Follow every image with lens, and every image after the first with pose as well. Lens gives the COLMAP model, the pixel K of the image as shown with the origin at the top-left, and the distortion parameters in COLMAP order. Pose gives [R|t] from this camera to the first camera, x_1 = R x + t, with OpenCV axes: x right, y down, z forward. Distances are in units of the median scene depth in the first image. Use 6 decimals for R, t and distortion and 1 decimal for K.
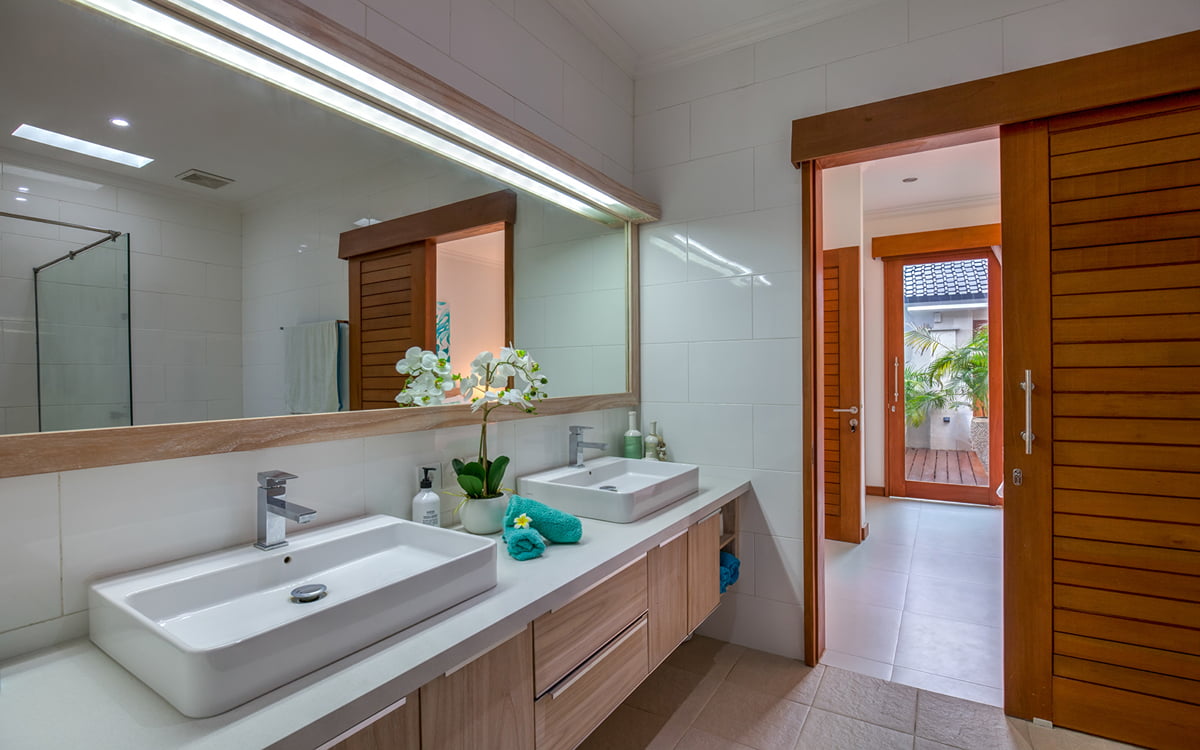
lens RADIAL K [[566.8, 0, 586.2], [0, 566.8, 381.1], [0, 0, 1]] dist [-0.004473, -0.000315]
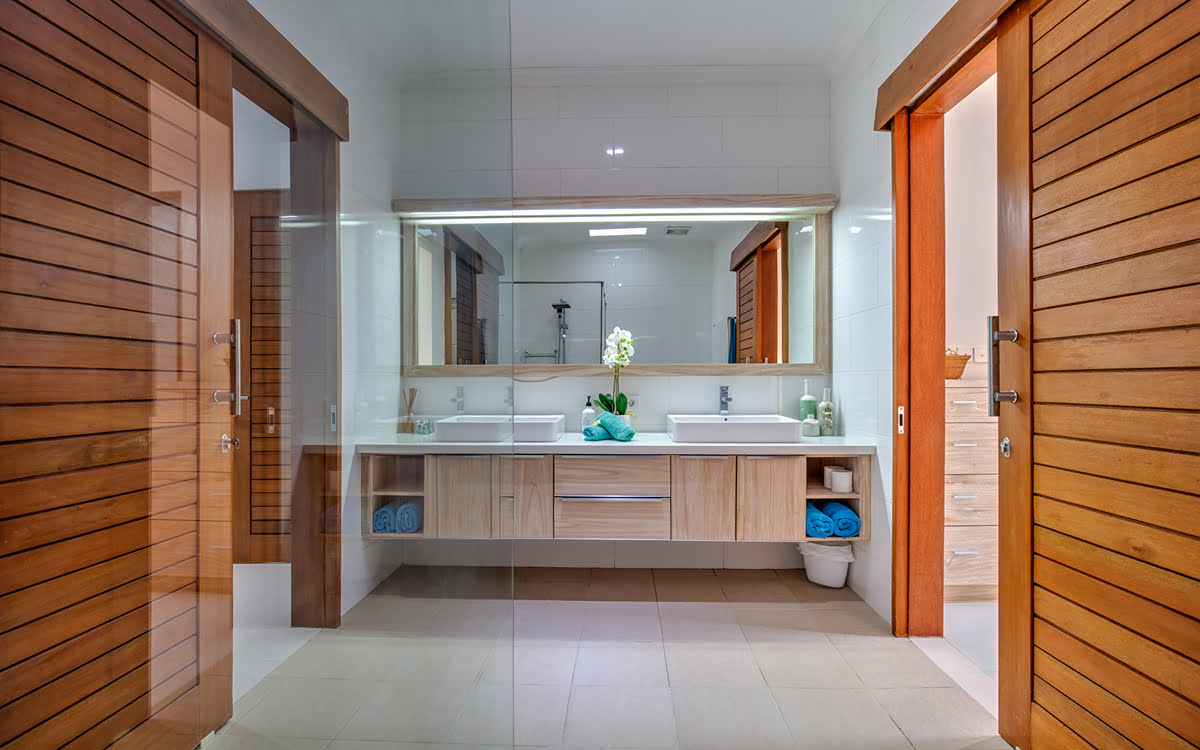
lens RADIAL K [[566.8, 0, 586.2], [0, 566.8, 381.1], [0, 0, 1]] dist [-0.004473, -0.000315]
pose [[0.461831, 0.009849, -0.886913, 1.213741], [-0.013214, 0.999904, 0.004223, 0.078470], [0.886869, 0.009769, 0.461917, 0.079053]]
